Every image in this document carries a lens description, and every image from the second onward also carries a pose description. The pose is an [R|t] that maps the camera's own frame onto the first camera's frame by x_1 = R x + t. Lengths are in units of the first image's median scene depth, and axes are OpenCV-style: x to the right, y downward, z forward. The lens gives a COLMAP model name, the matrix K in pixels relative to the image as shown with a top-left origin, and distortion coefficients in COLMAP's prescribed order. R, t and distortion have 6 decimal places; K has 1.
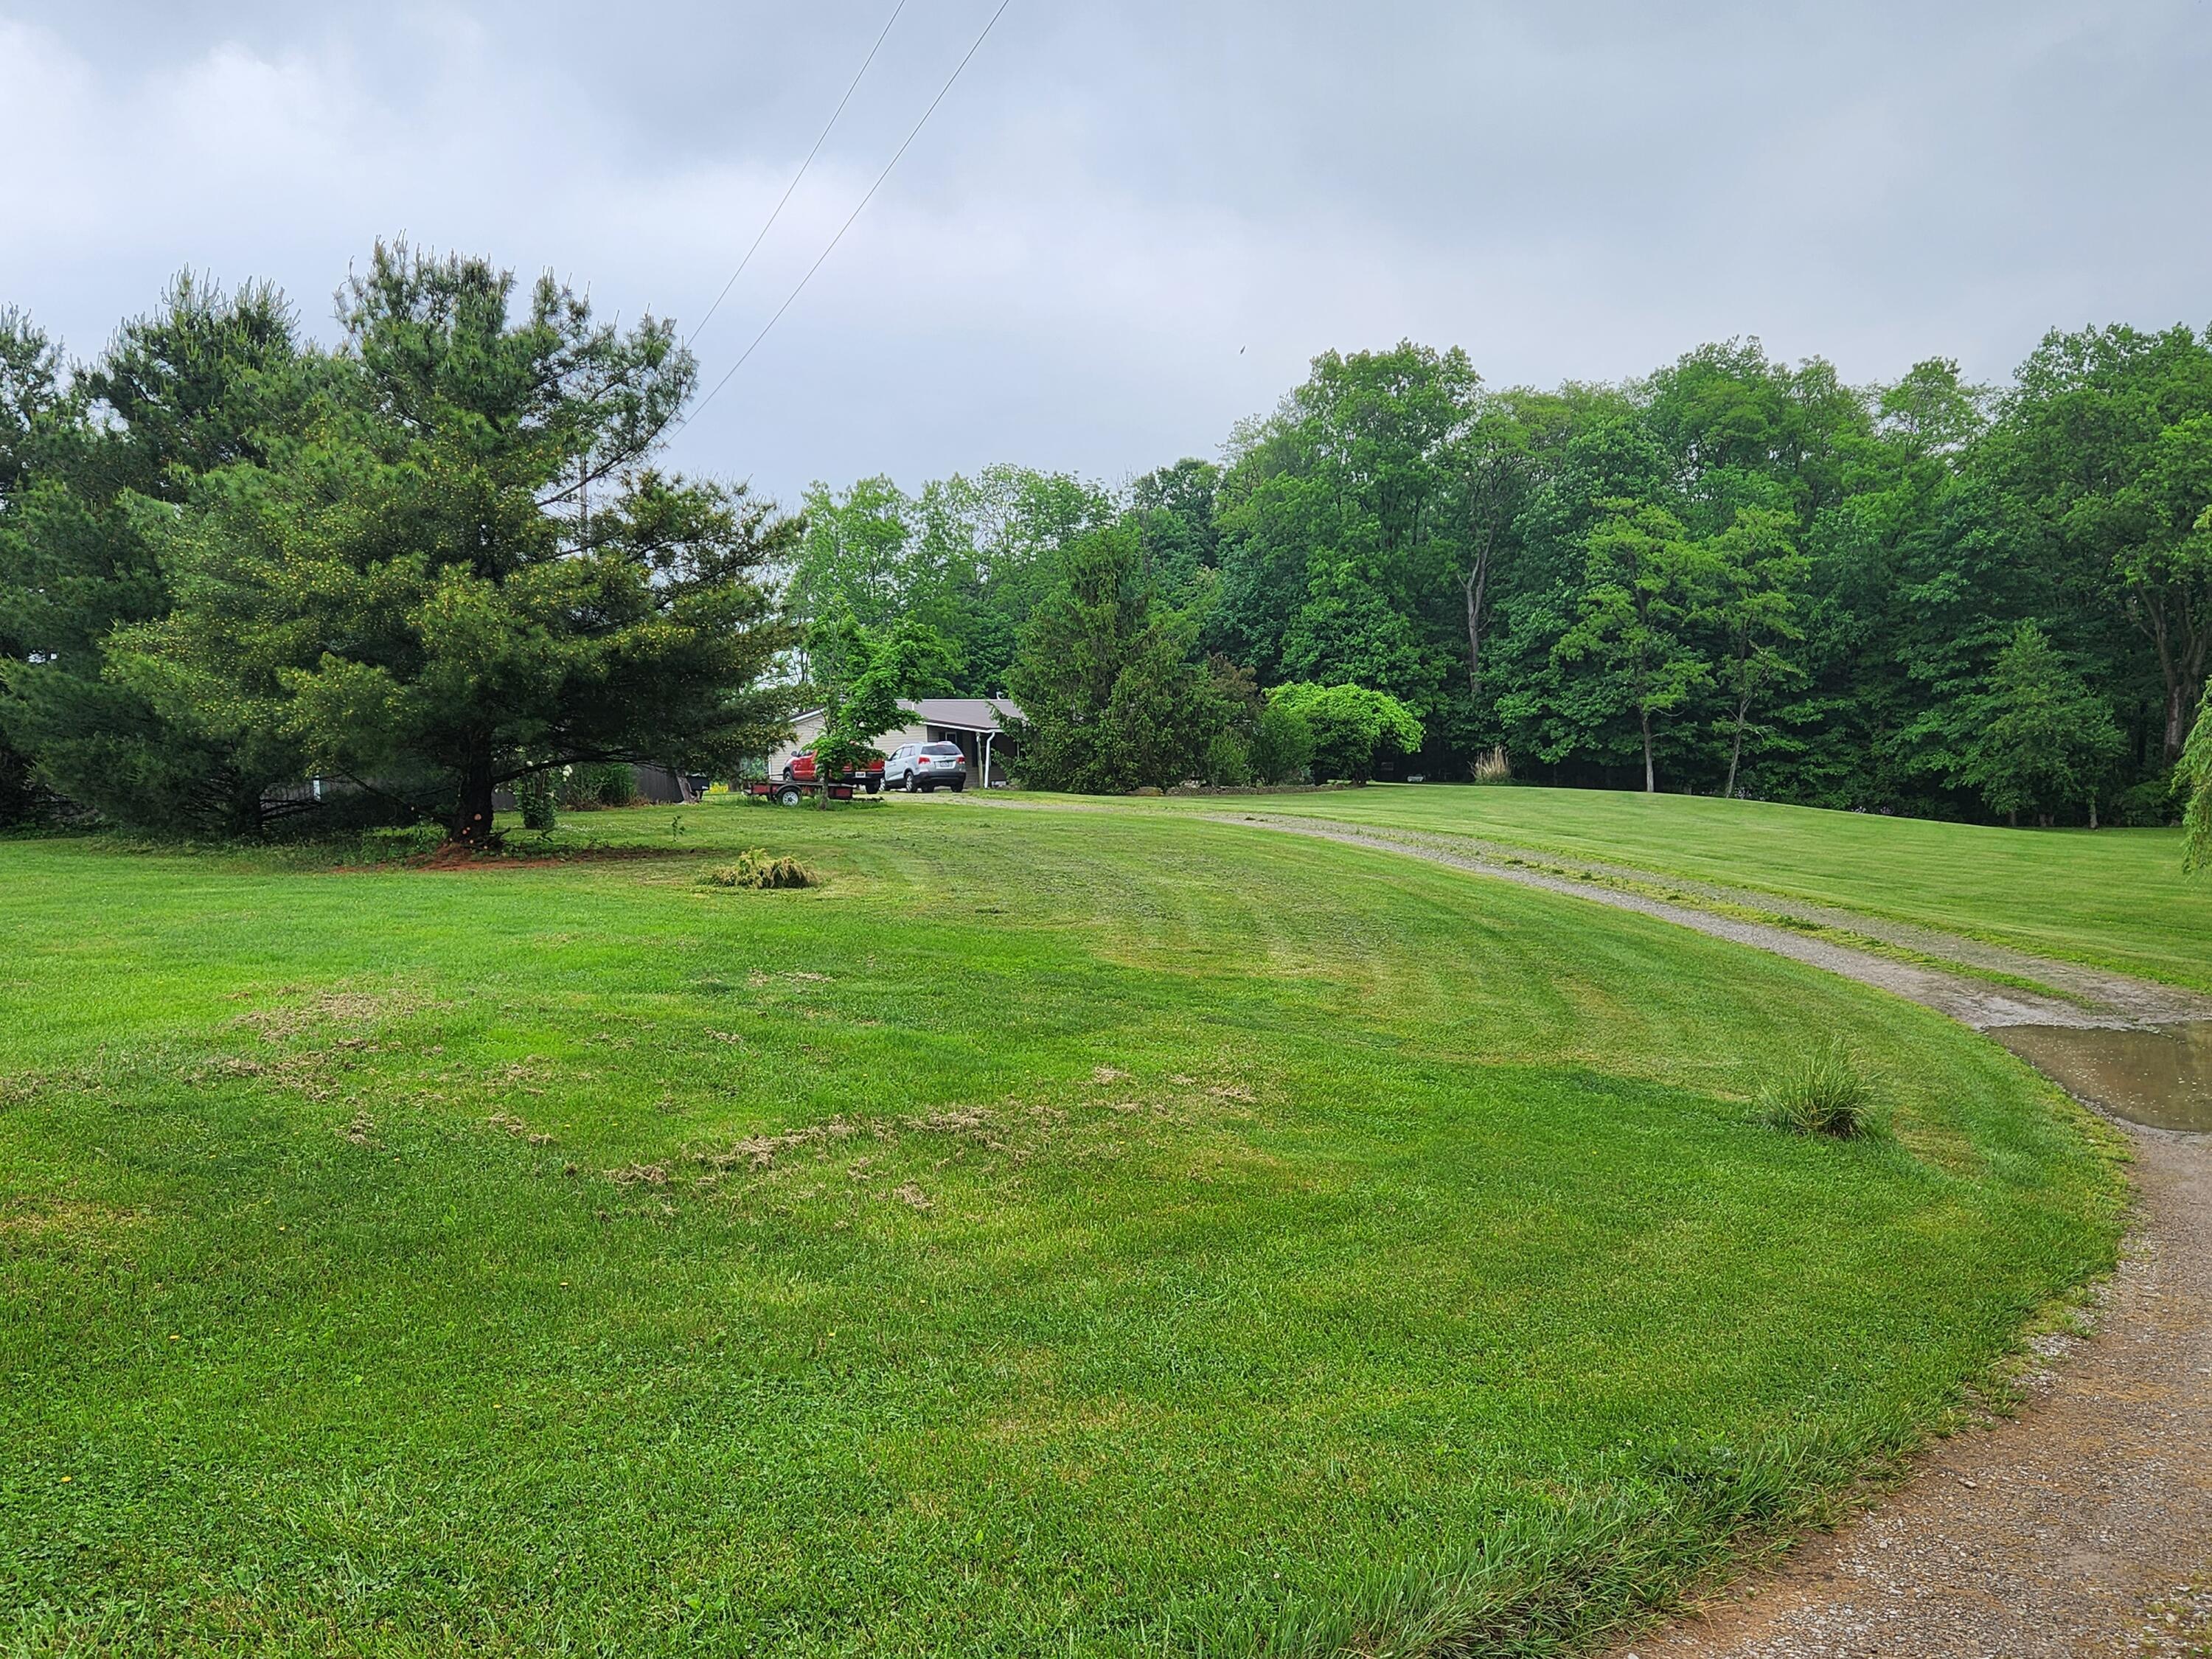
lens RADIAL K [[1487.4, 0, 1101.5], [0, 1487.4, 827.4], [0, 0, 1]] dist [0.000578, -0.000030]
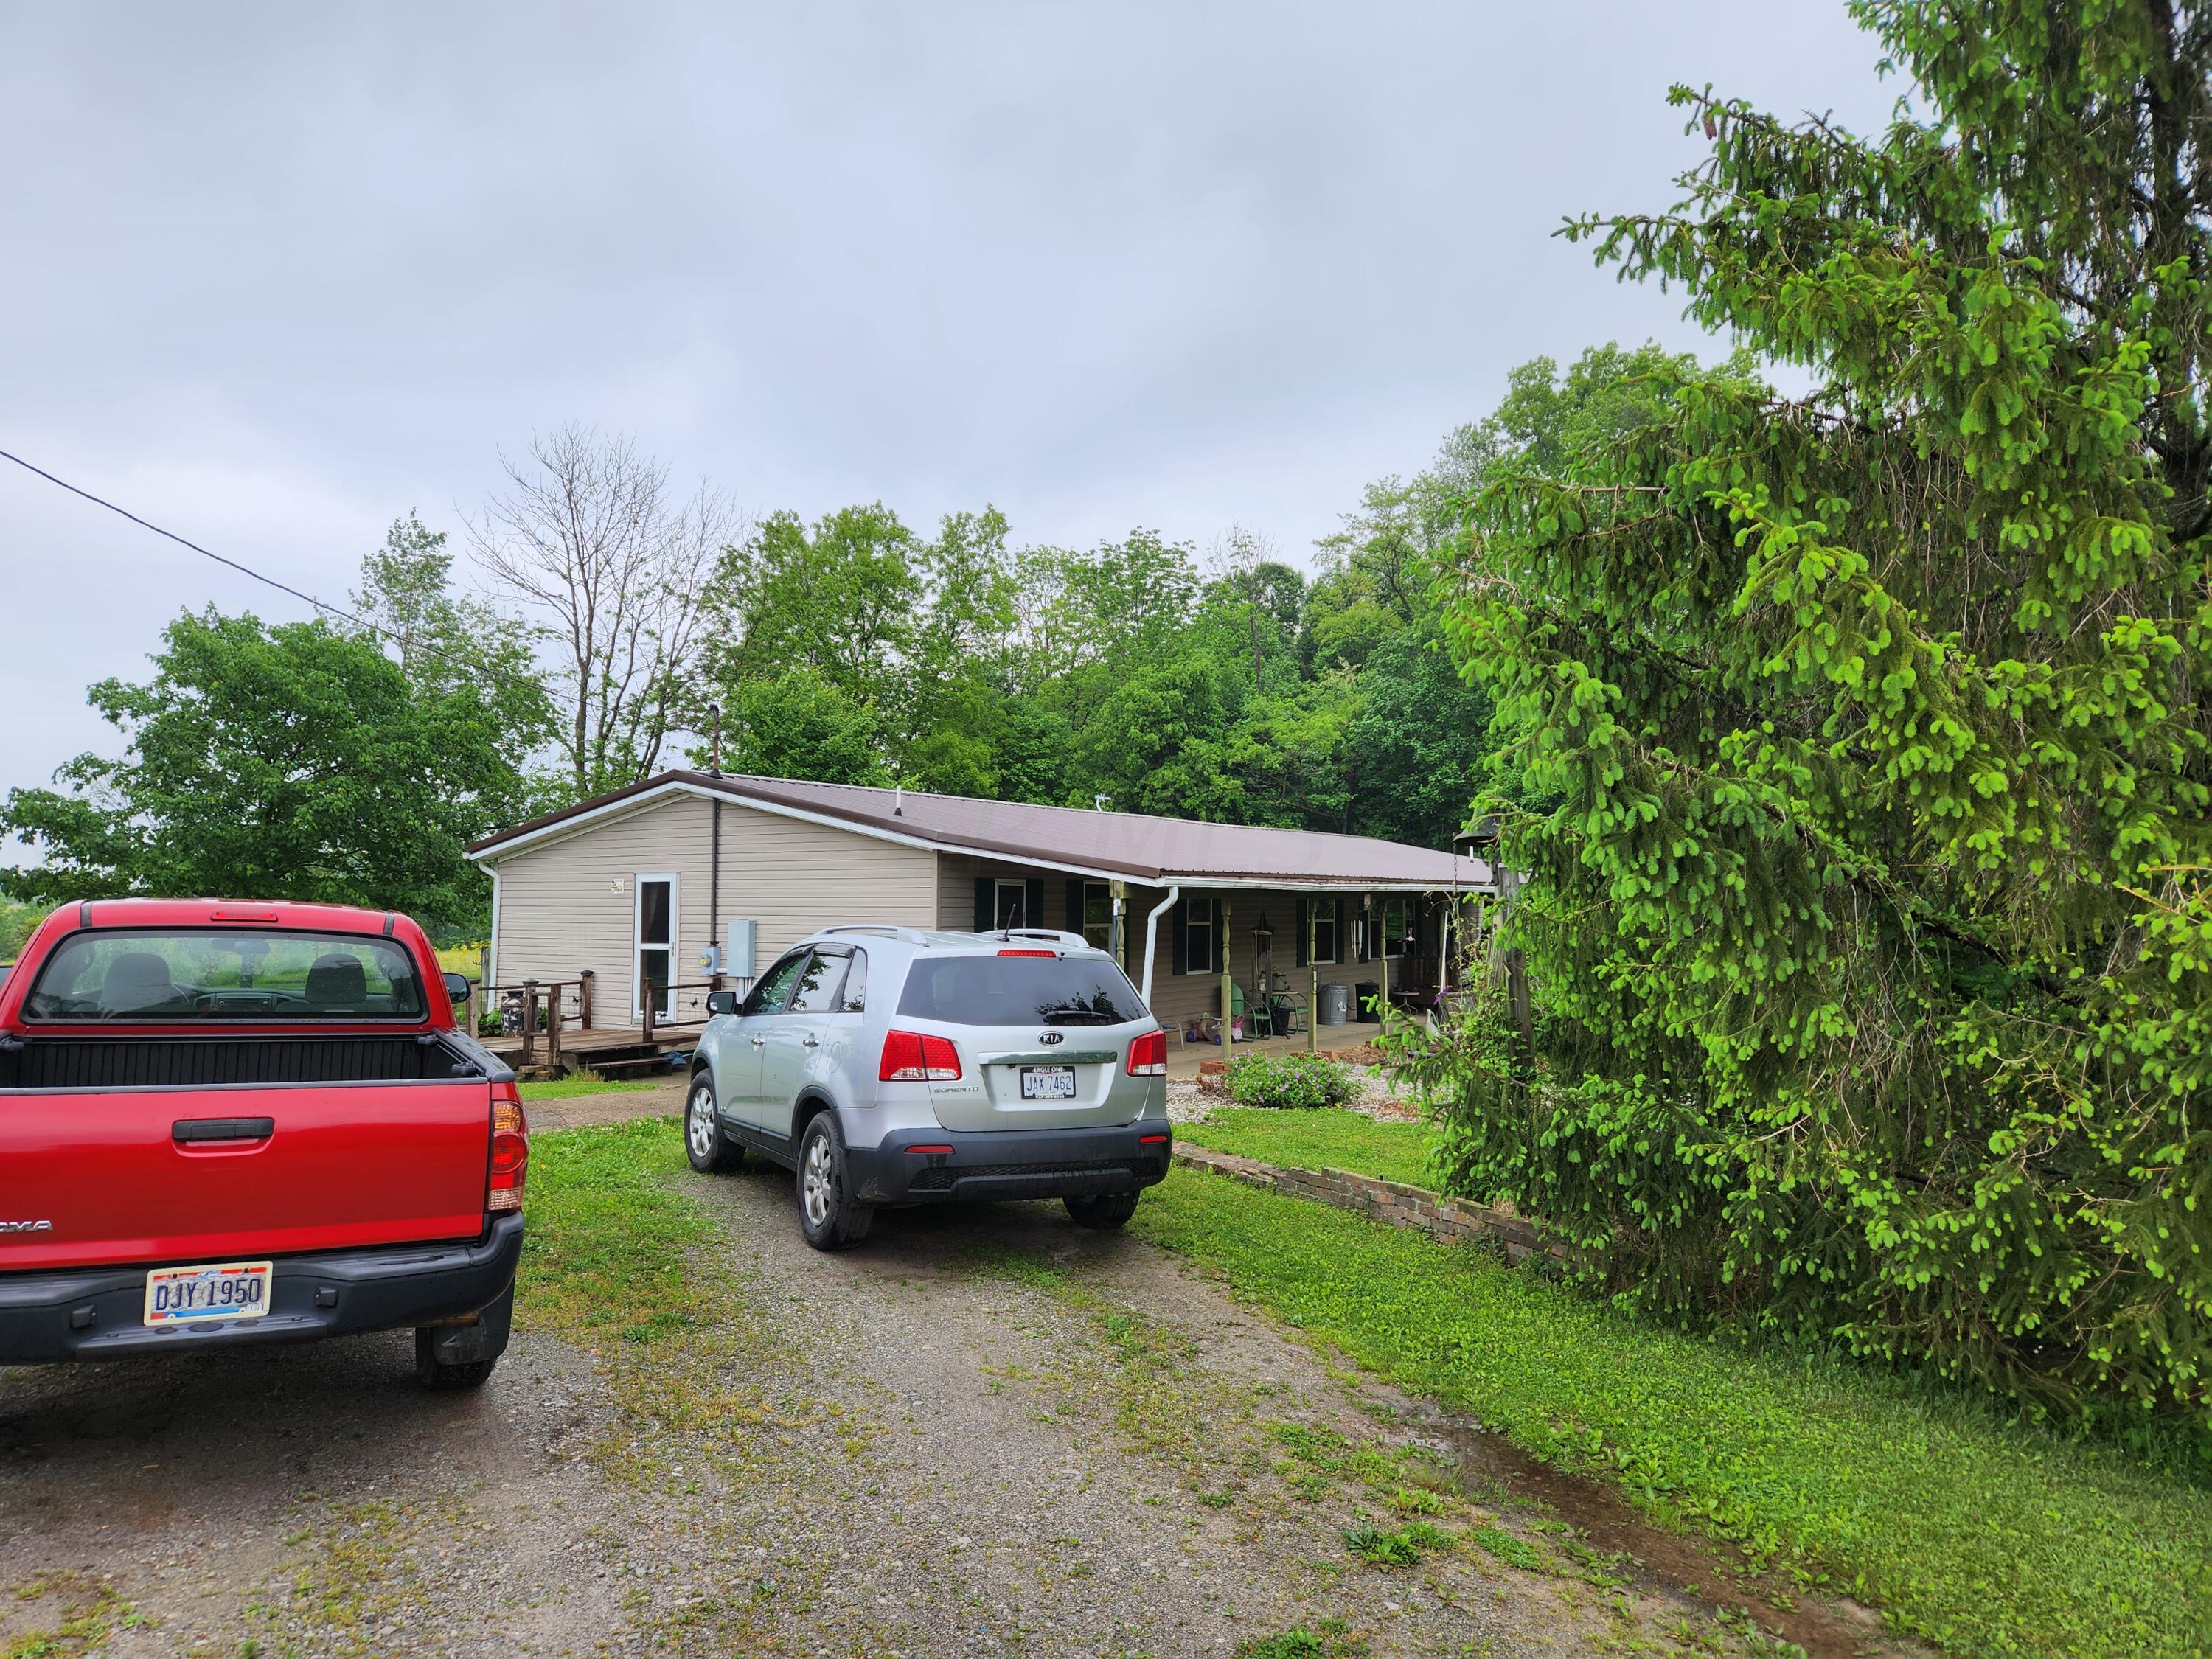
lens RADIAL K [[1487.4, 0, 1107.7], [0, 1487.4, 833.9], [0, 0, 1]] dist [0.000578, -0.000030]
pose [[0.999250, 0.038680, 0.001713, -0.041134], [-0.038301, 0.994002, -0.102436, -0.021392], [-0.005665, 0.102294, 0.994738, 0.344670]]
